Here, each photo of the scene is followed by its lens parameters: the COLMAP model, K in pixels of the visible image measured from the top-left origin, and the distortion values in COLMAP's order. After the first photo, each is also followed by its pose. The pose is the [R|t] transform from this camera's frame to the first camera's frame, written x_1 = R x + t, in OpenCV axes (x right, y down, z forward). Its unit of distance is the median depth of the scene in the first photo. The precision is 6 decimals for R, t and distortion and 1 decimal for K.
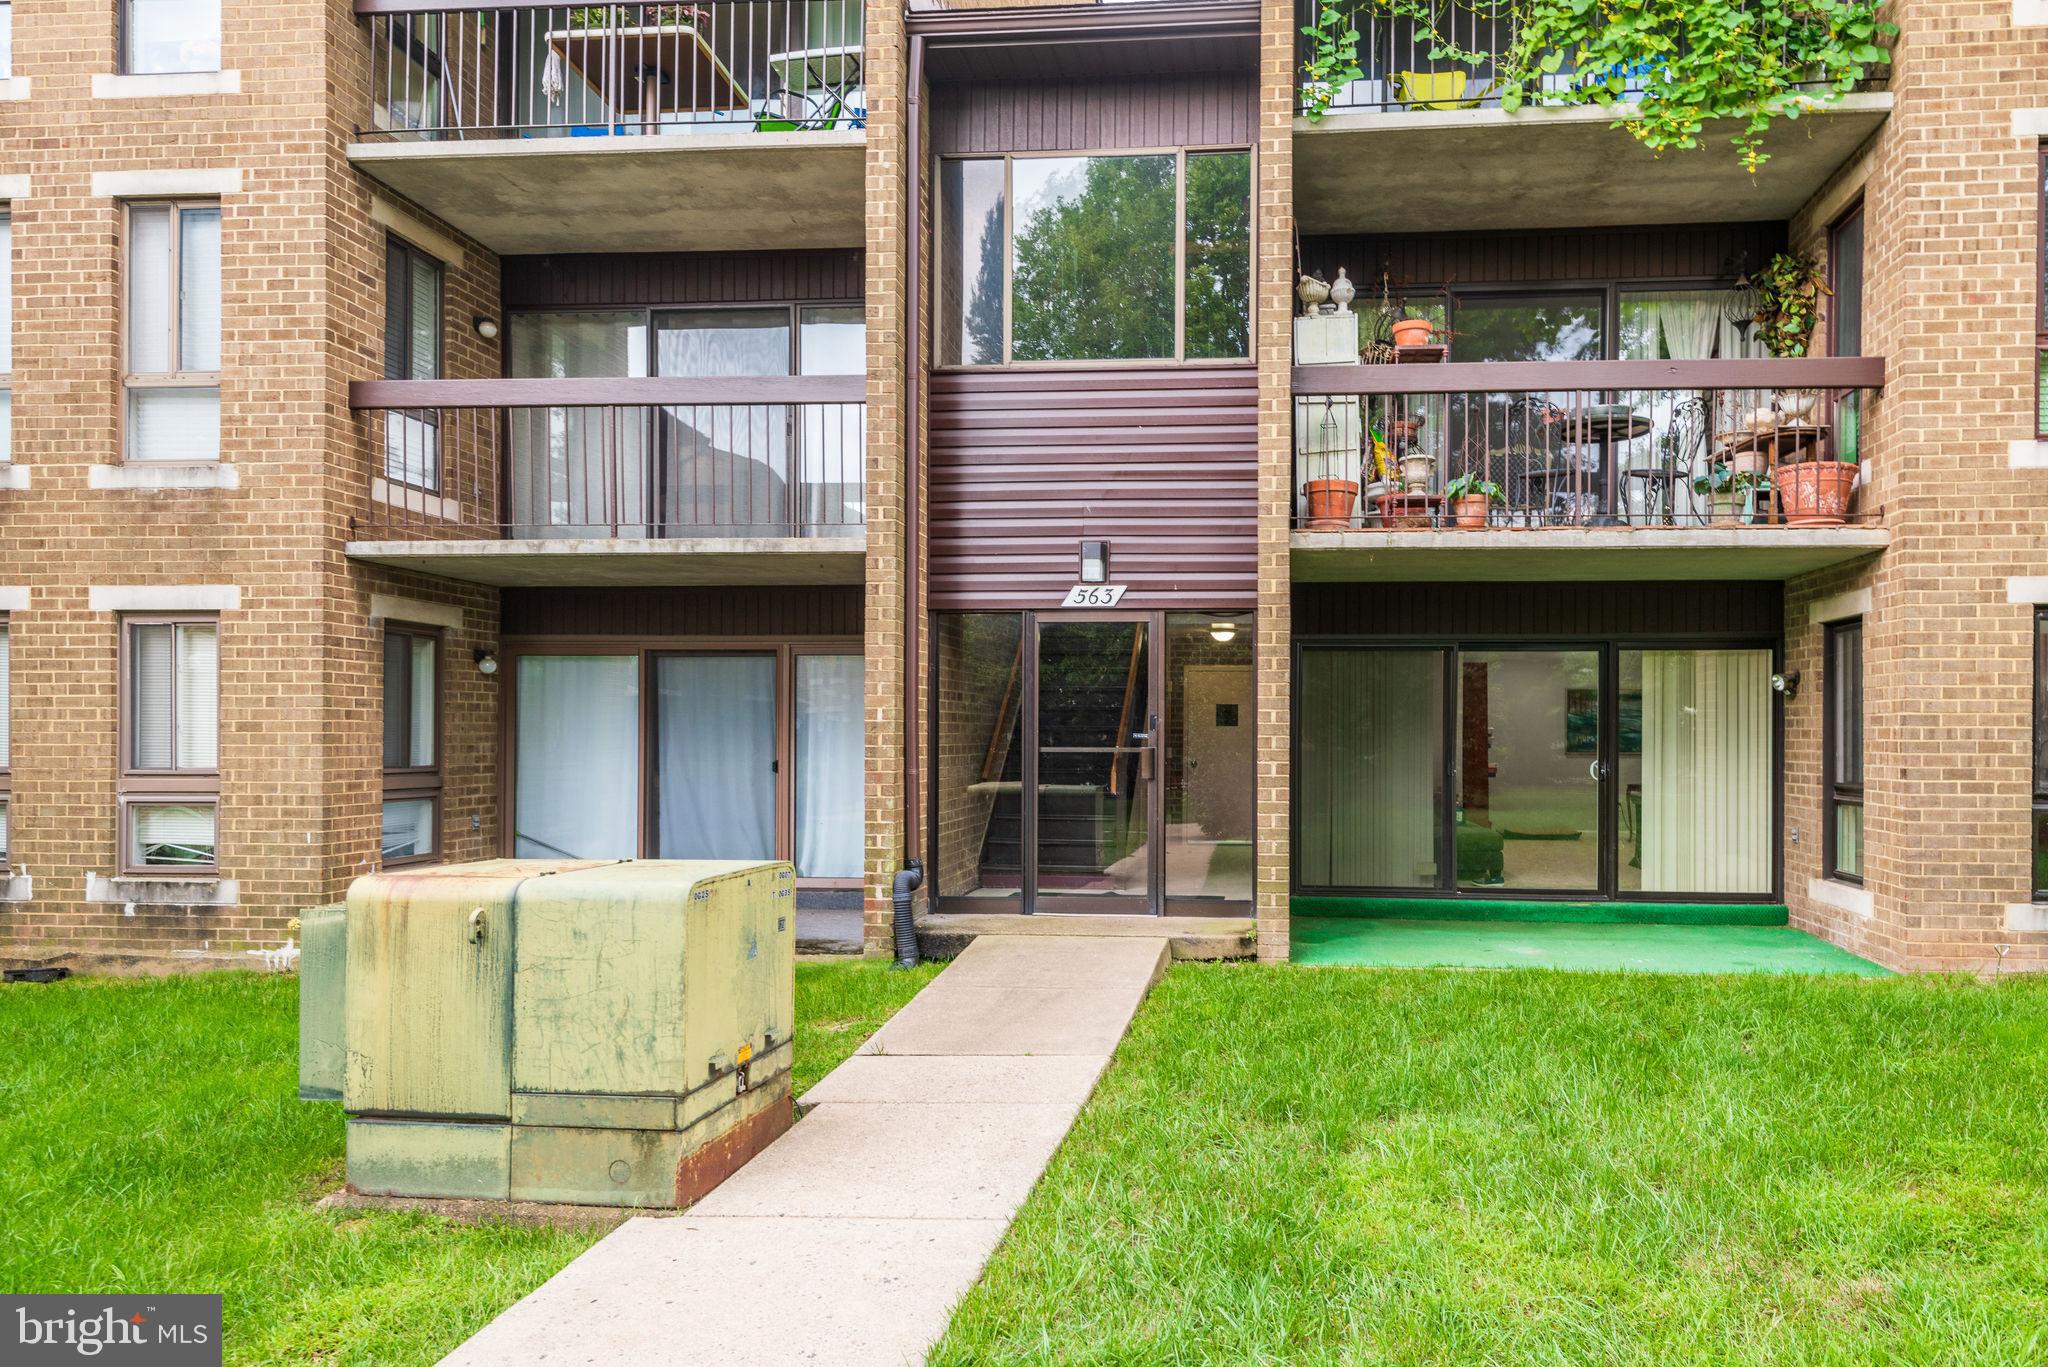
lens RADIAL K [[1339.4, 0, 1006.5], [0, 1339.4, 745.6], [0, 0, 1]] dist [0.022191, -0.010766]
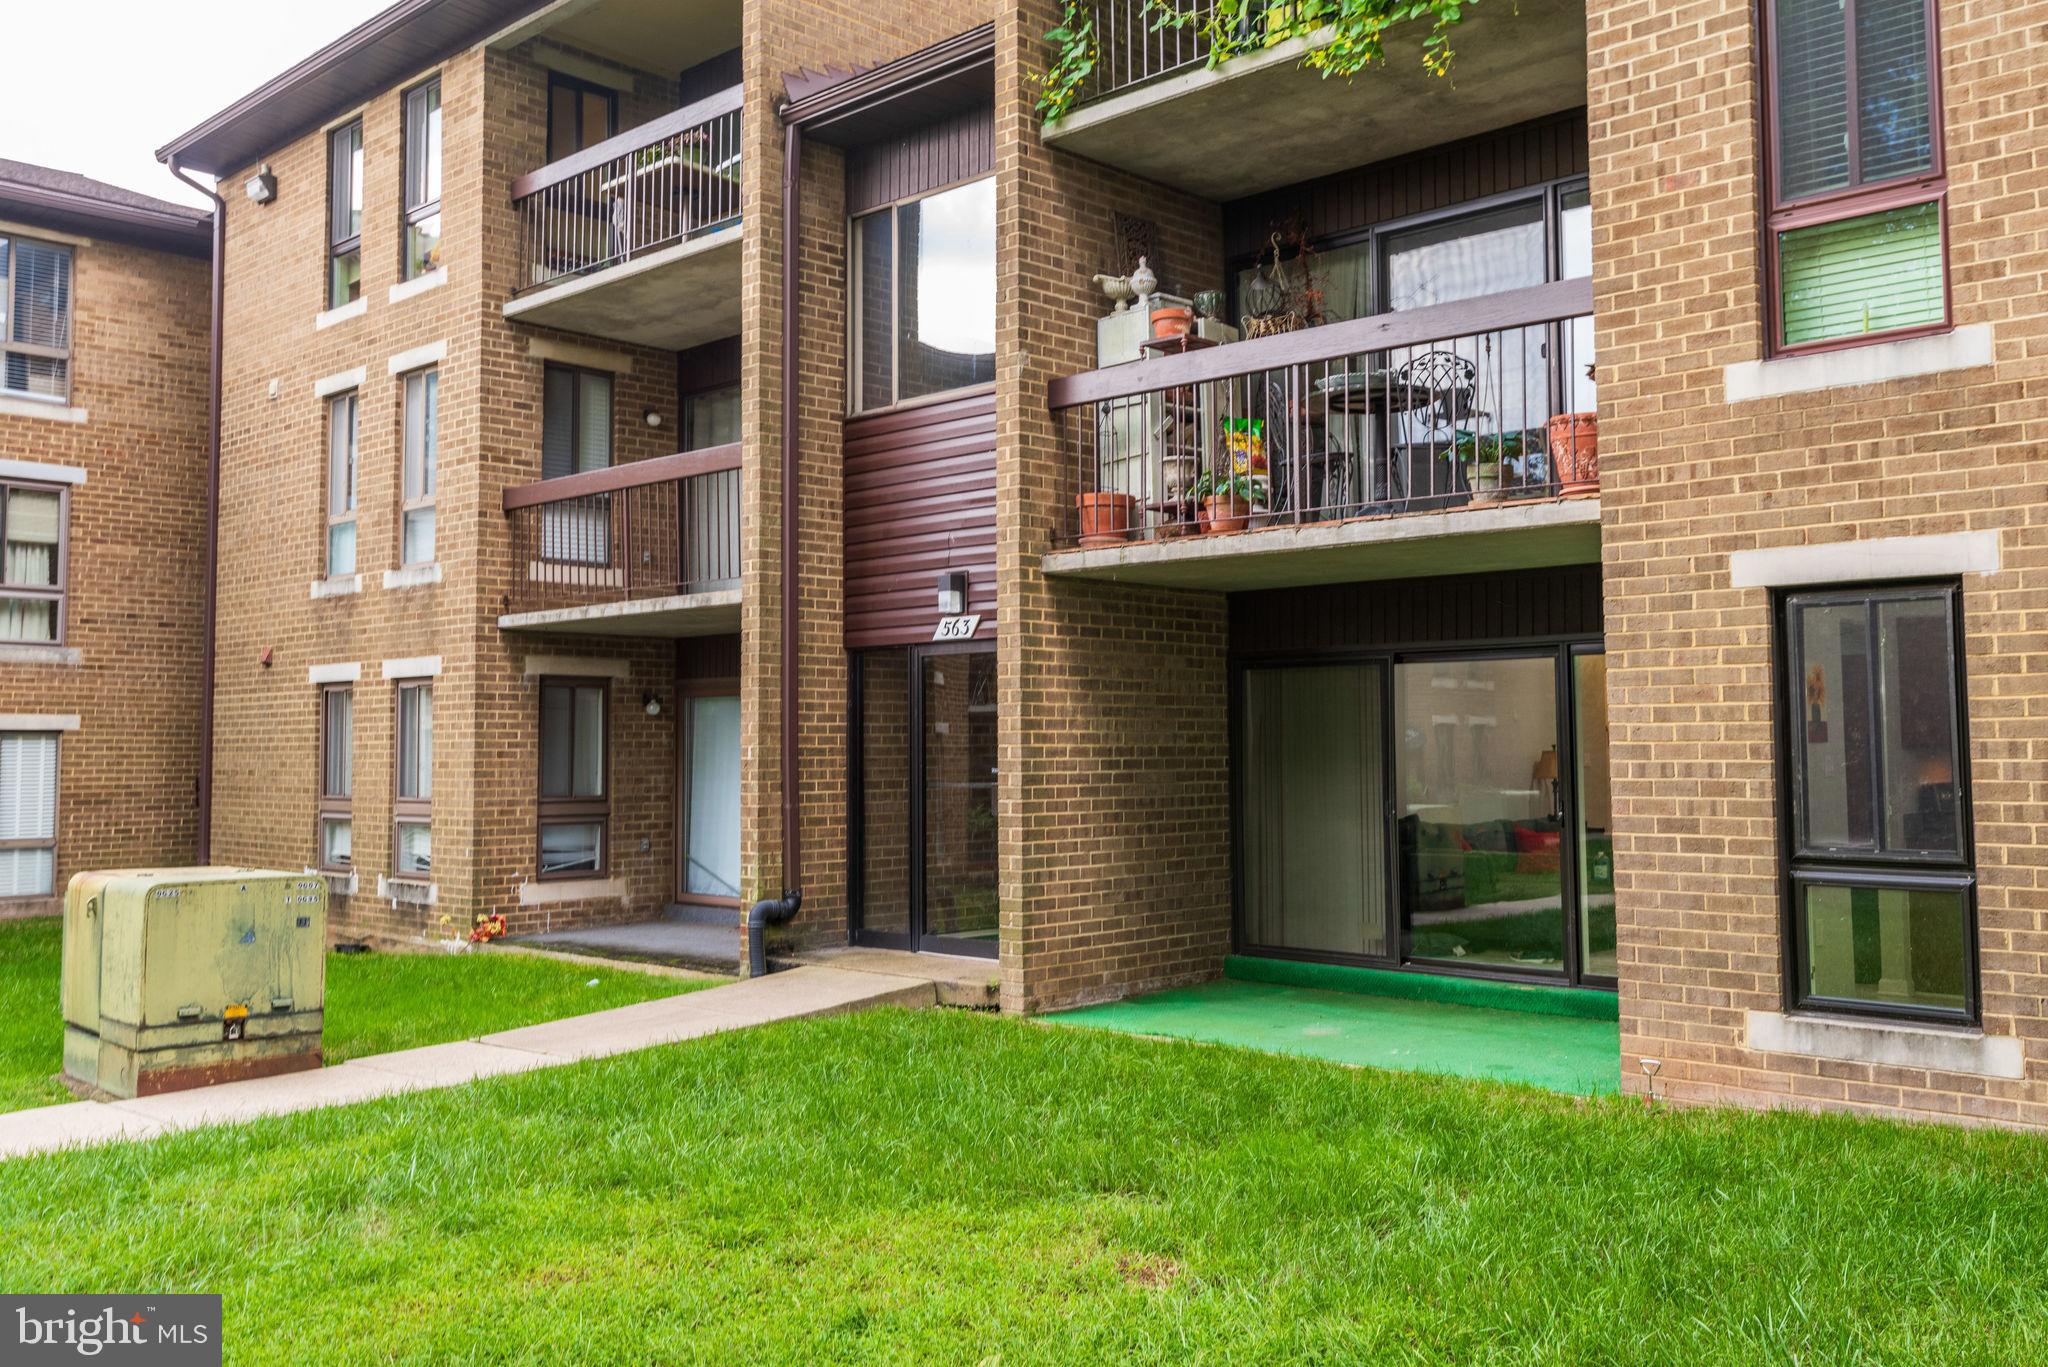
lens RADIAL K [[1706.5, 0, 1028.0], [0, 1706.5, 661.4], [0, 0, 1]] dist [-0.010699, 0.027139]
pose [[0.791851, -0.040760, -0.609353, 0.915430], [0.005913, 0.998235, -0.059088, -0.013962], [0.610686, 0.043186, 0.790694, 0.050616]]
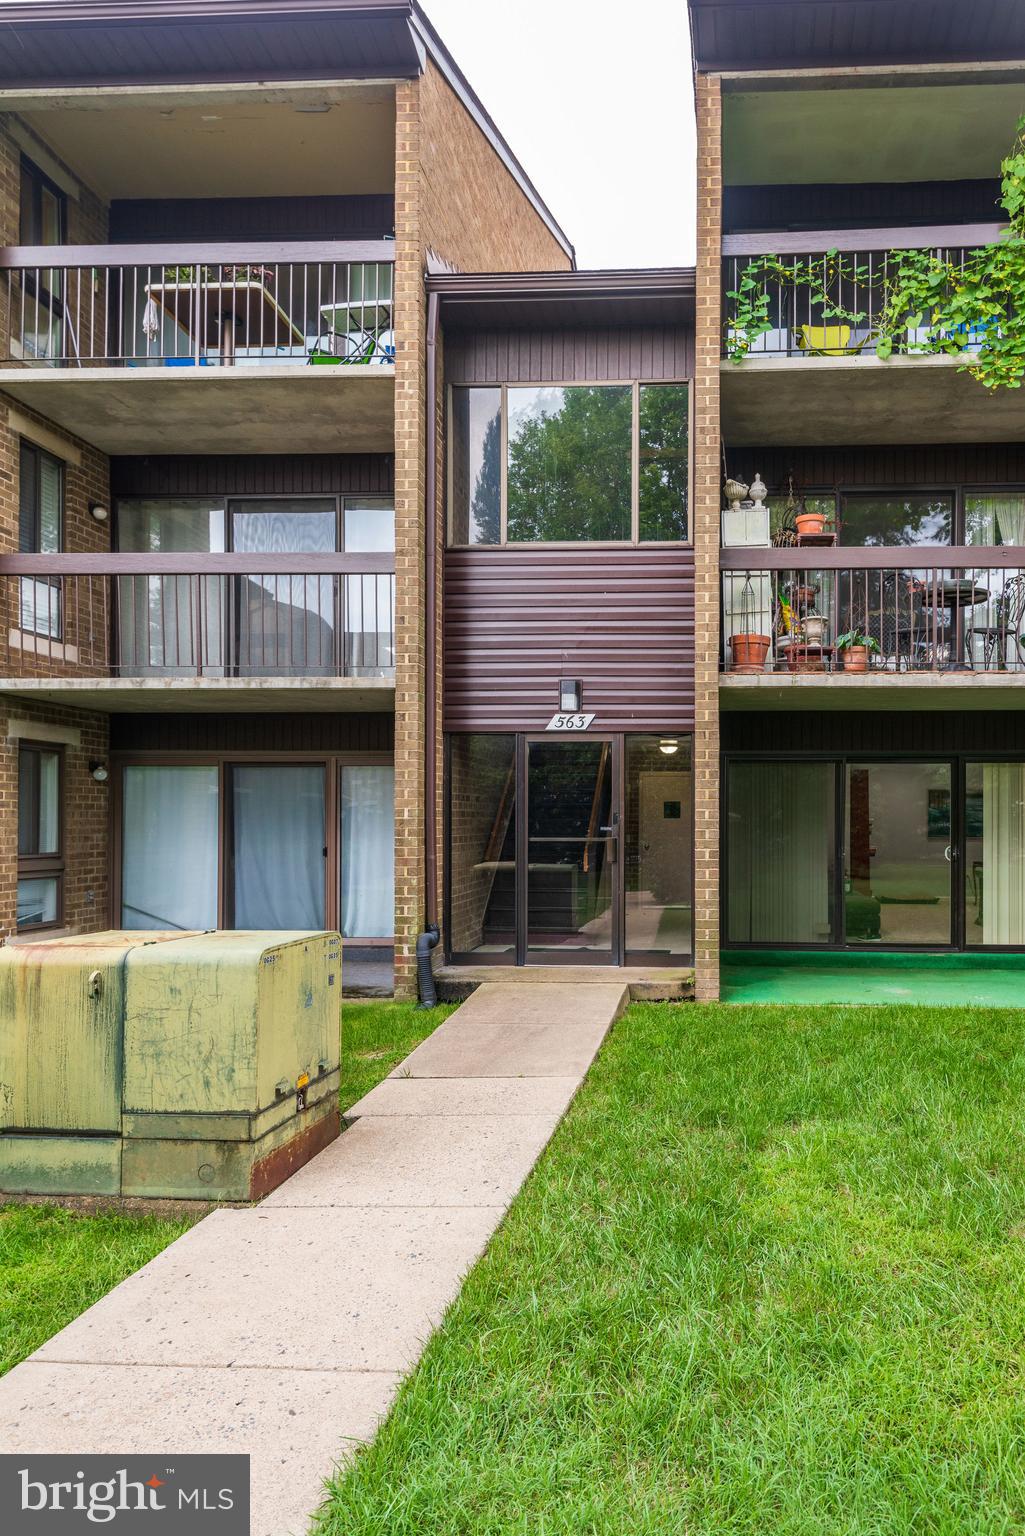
lens RADIAL K [[1033.2, 0, 539.5], [0, 1033.2, 826.5], [0, 0, 1]] dist [0.014358, -0.004389]
pose [[0.999396, -0.002122, 0.034684, -0.000095], [0.002175, 0.999997, -0.001500, -0.008511], [-0.034681, 0.001574, 0.999397, -0.006618]]
